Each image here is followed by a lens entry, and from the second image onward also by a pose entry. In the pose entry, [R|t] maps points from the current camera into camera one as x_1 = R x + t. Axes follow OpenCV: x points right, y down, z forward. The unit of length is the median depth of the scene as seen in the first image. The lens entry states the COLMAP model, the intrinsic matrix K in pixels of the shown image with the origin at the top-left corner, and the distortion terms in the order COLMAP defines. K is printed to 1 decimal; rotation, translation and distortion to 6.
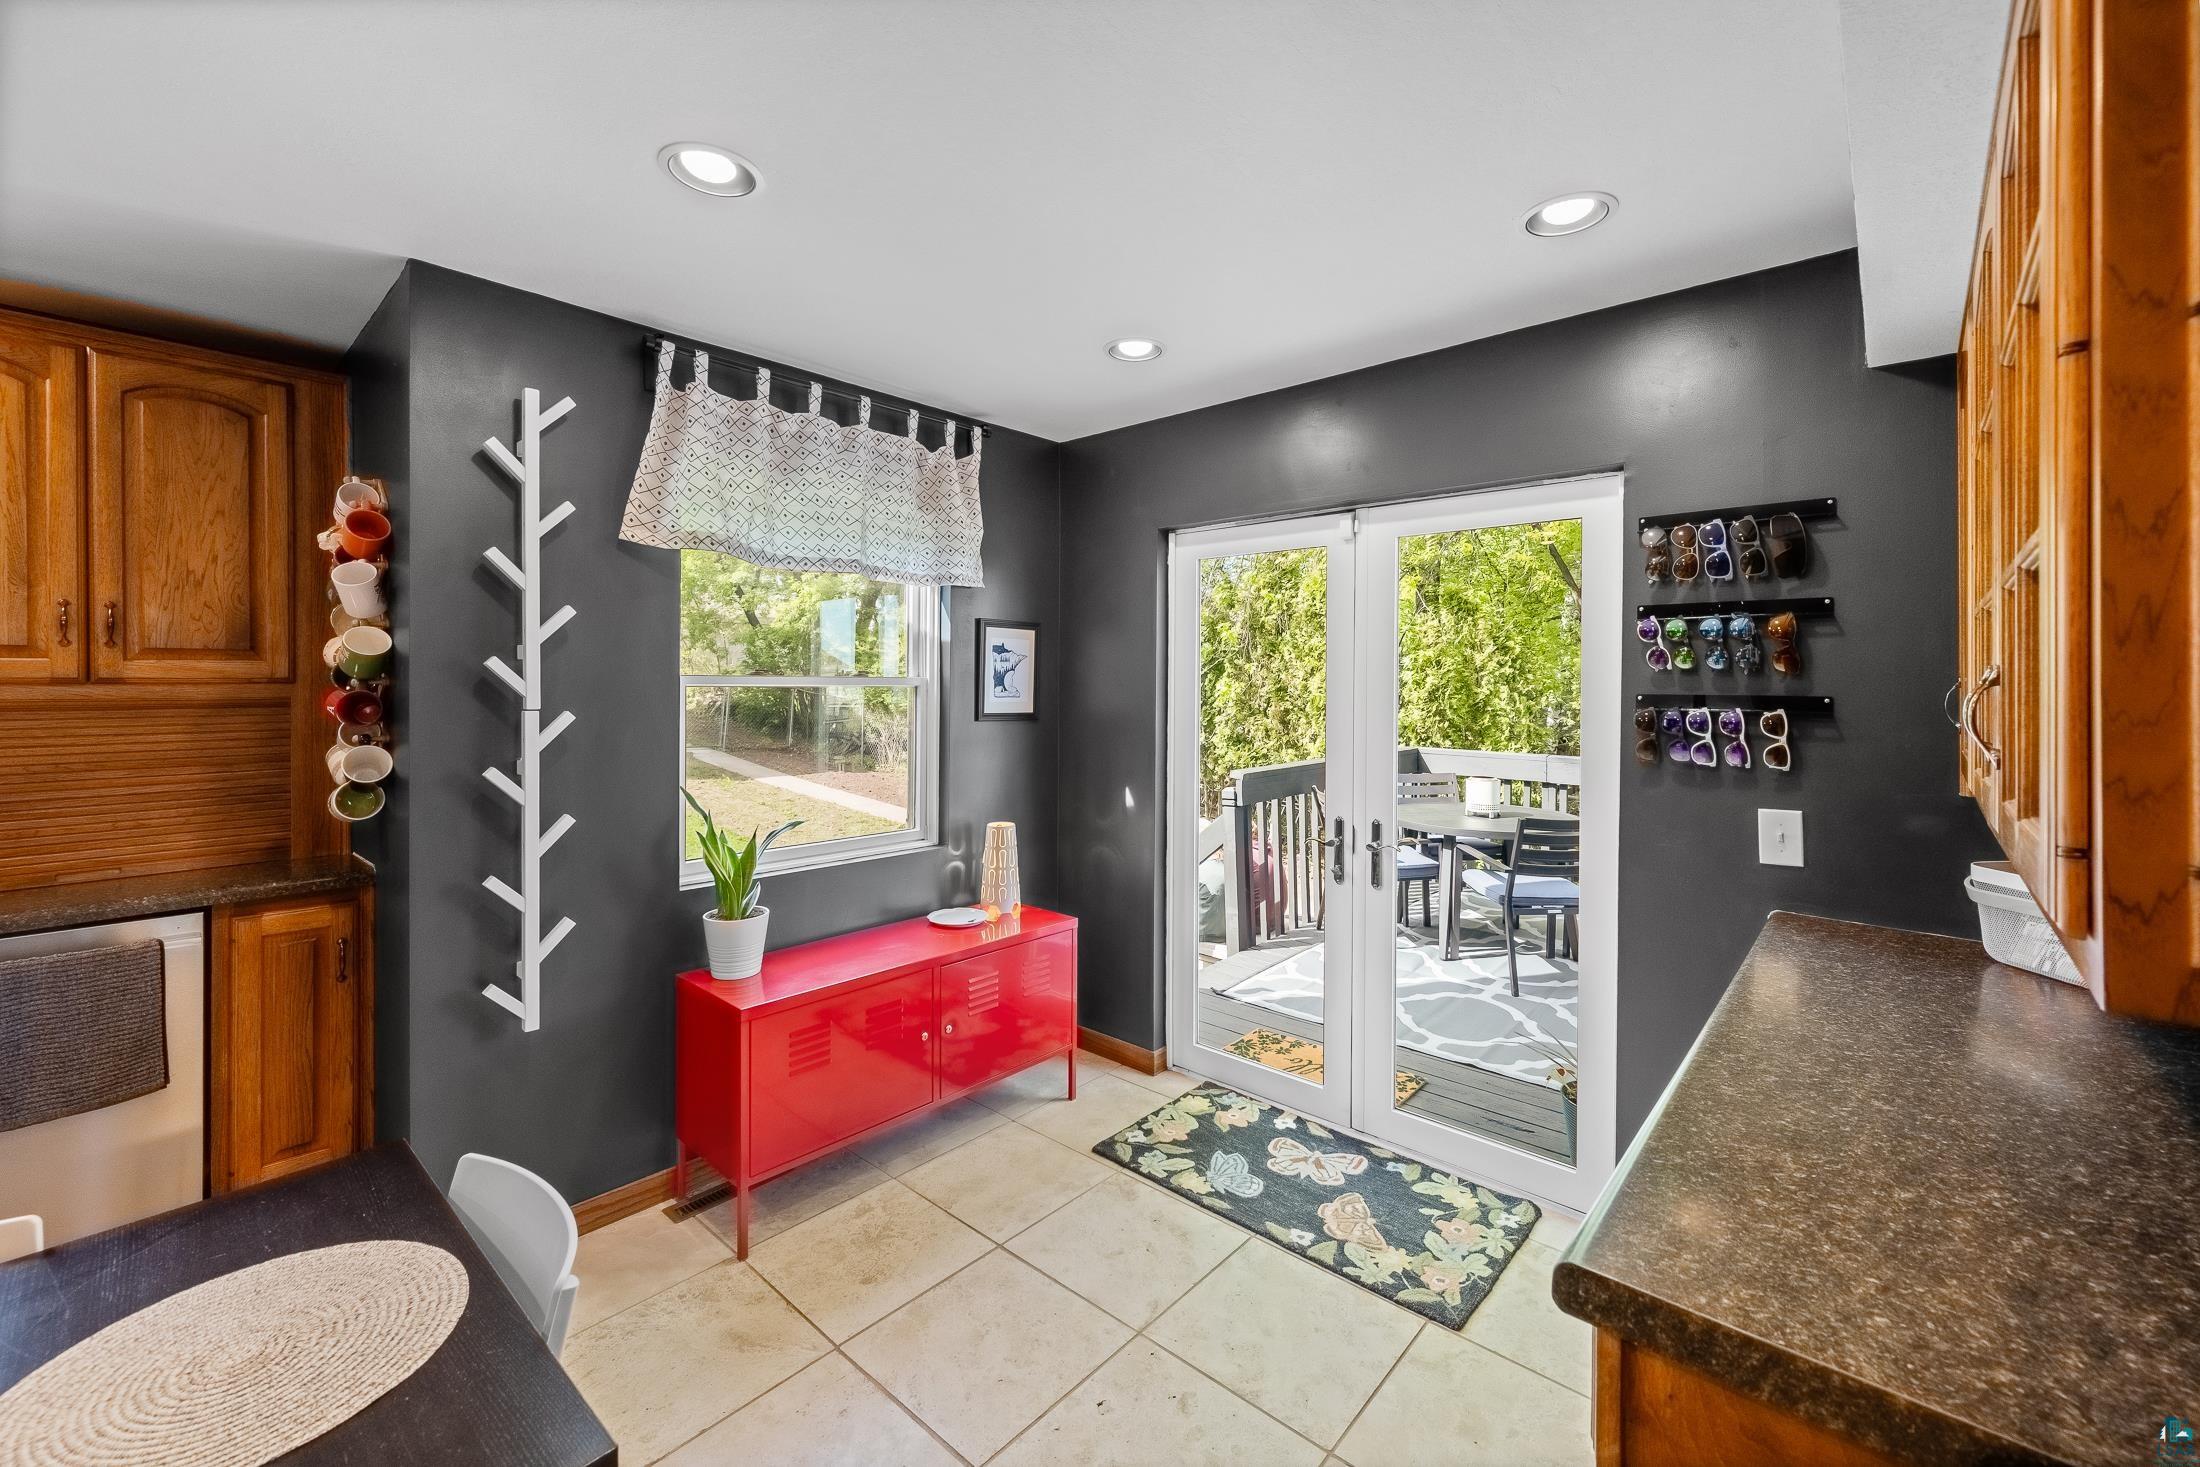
lens RADIAL K [[885.5, 0, 1105.7], [0, 885.5, 702.3], [0, 0, 1]] dist [0.002348, 0.000463]
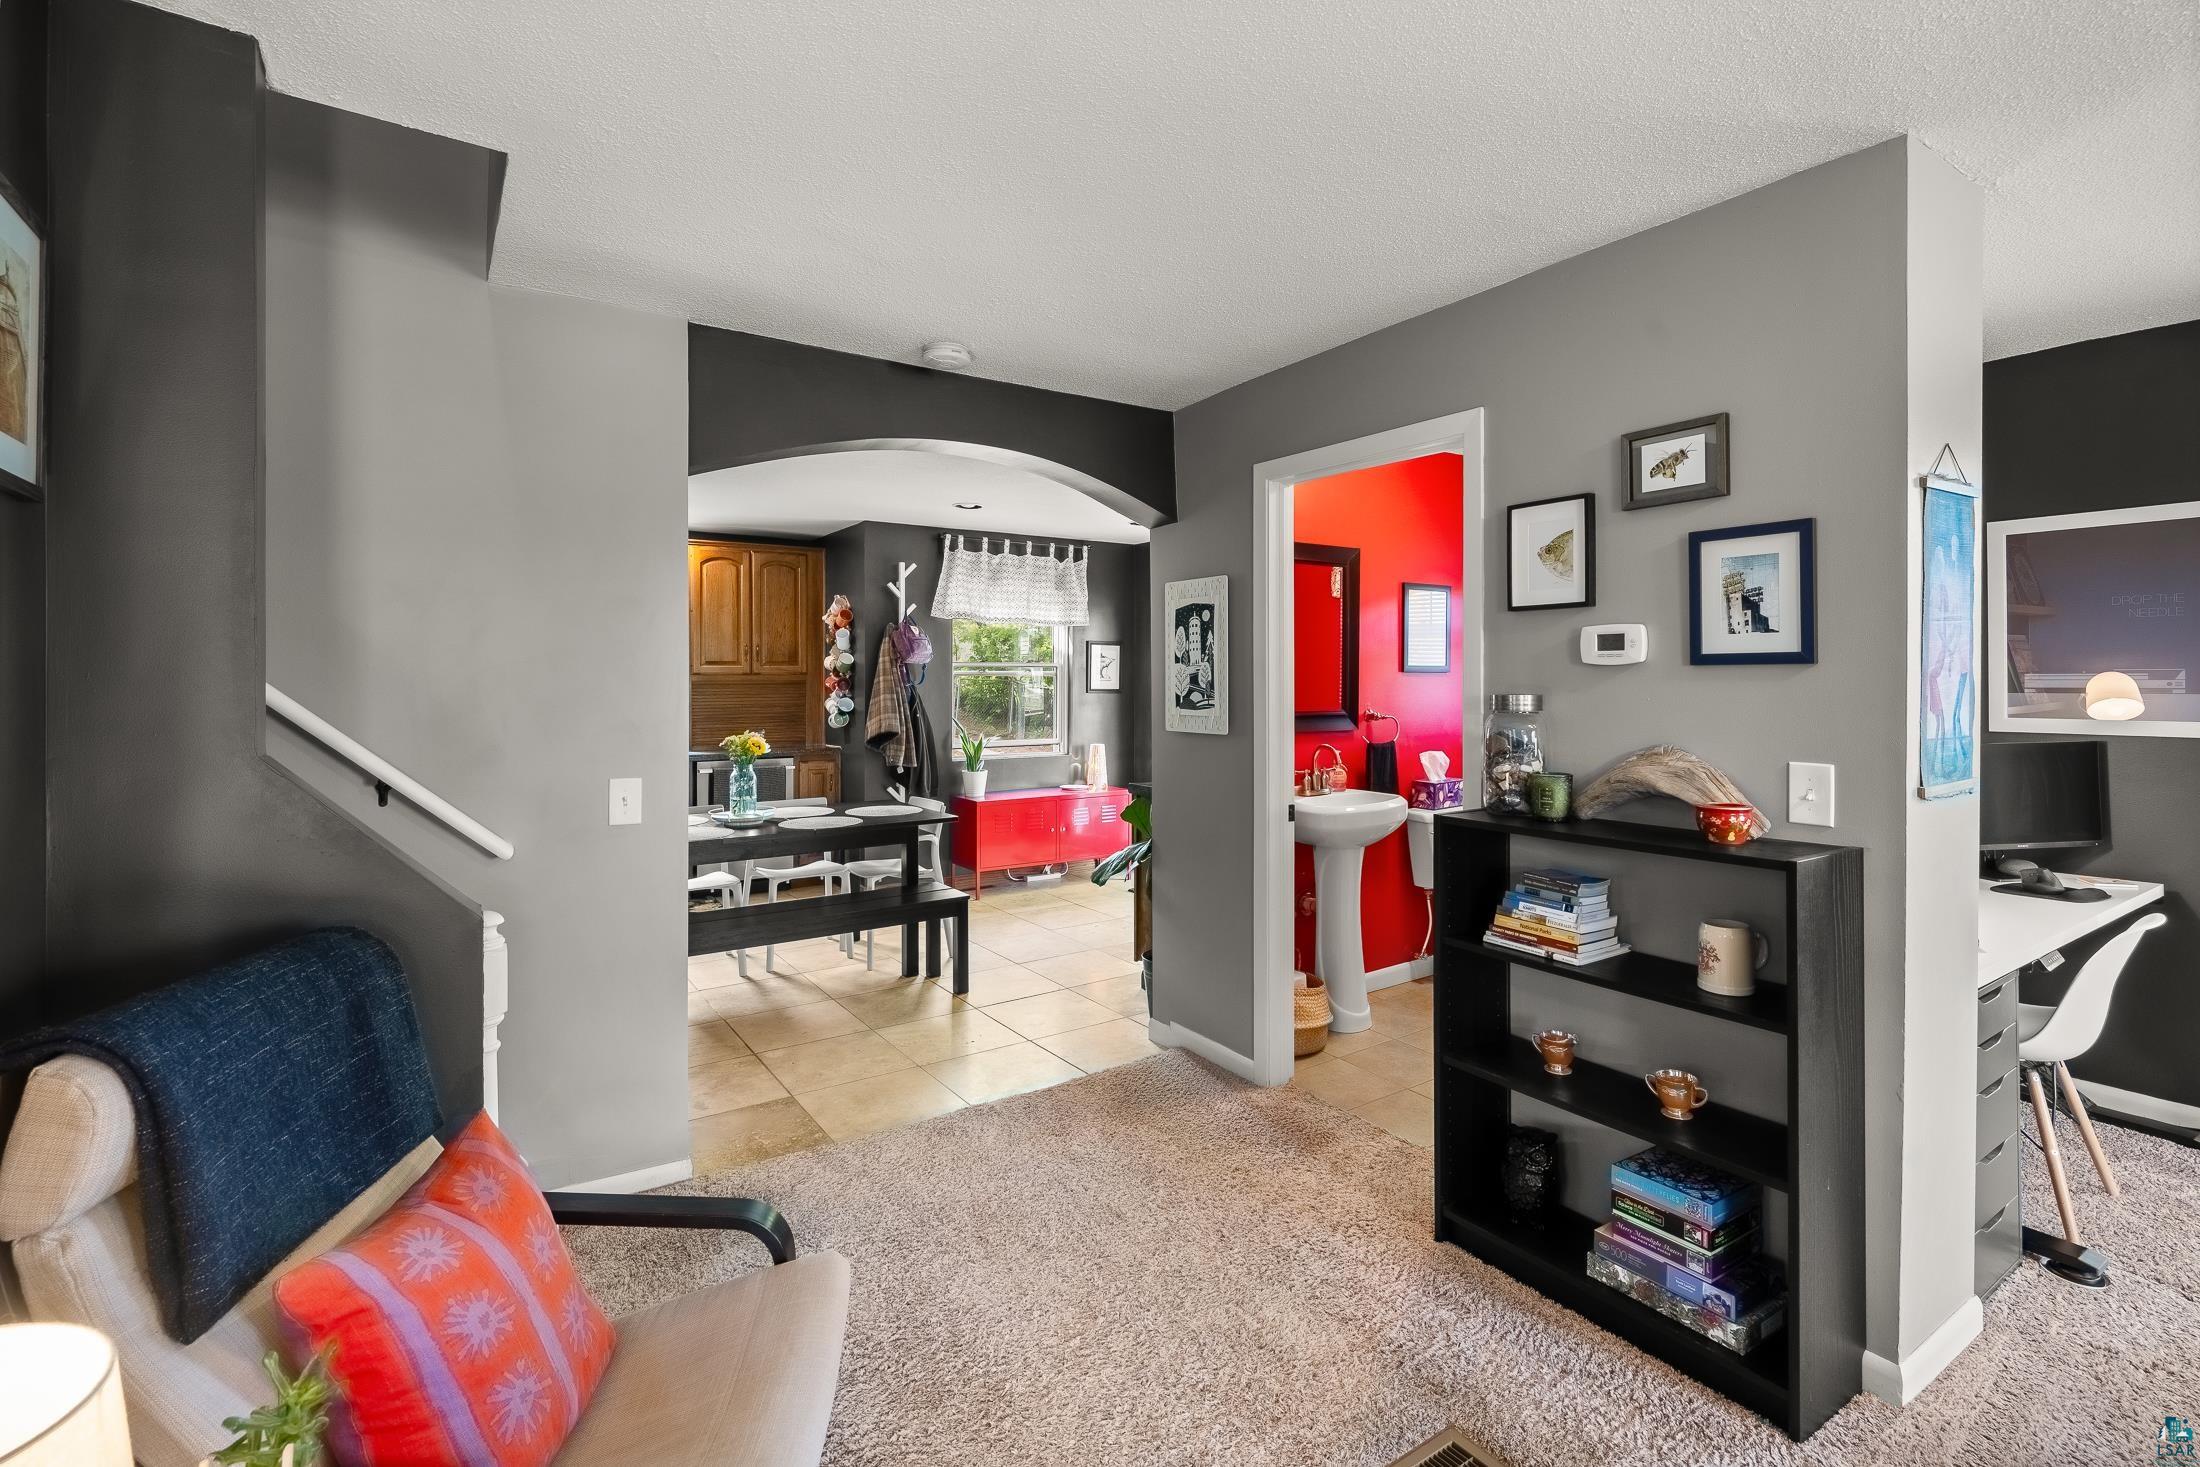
lens RADIAL K [[995.1, 0, 1099.8], [0, 995.1, 718.4], [0, 0, 1]] dist [-0.002211, -0.000333]
pose [[0.966995, 0.007408, -0.254687, 0.590261], [-0.002245, 0.999786, 0.020554, 0.042391], [0.254785, -0.019304, 0.966805, -1.499260]]
